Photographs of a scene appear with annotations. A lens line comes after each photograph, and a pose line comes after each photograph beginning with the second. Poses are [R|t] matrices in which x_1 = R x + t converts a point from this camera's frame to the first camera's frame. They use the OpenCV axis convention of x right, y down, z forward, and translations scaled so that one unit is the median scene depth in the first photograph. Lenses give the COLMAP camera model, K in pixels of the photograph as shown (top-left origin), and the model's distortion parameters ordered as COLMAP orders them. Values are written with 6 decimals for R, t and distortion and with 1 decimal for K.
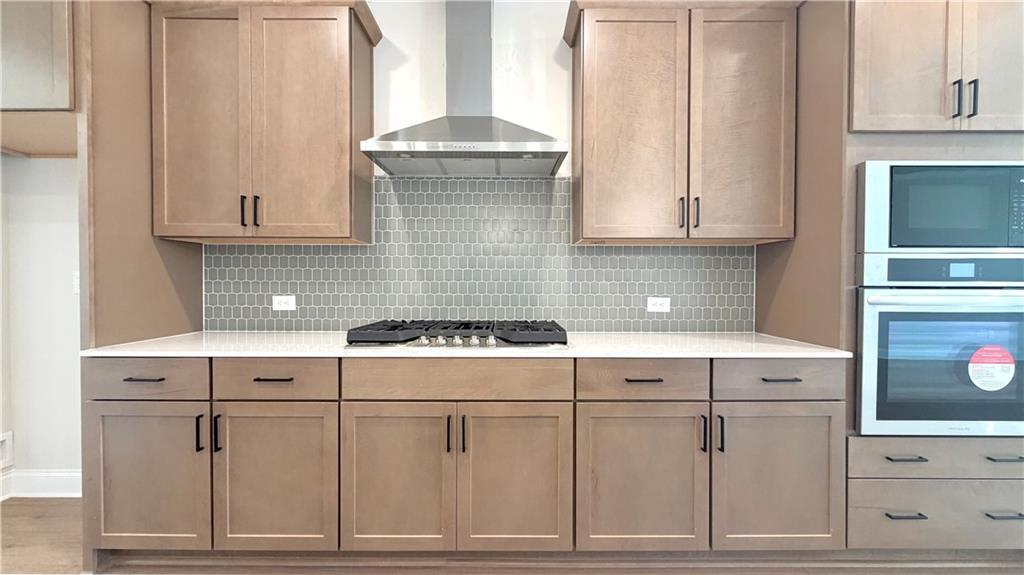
lens RADIAL K [[412.8, 0, 509.5], [0, 412.8, 288.6], [0, 0, 1]] dist [0.000961, -0.000165]
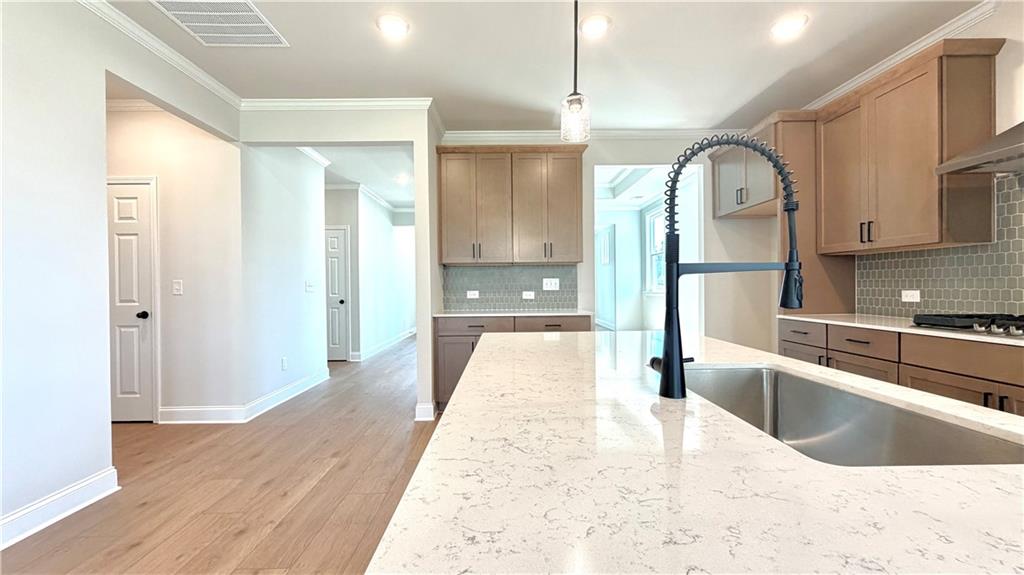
lens RADIAL K [[412.8, 0, 515.4], [0, 412.8, 288.1], [0, 0, 1]] dist [0.000961, -0.000165]
pose [[0.024084, 0.001566, -0.999709, 0.818088], [-0.002080, 0.999997, 0.001517, 0.013078], [0.999708, 0.002043, 0.024087, -0.293463]]
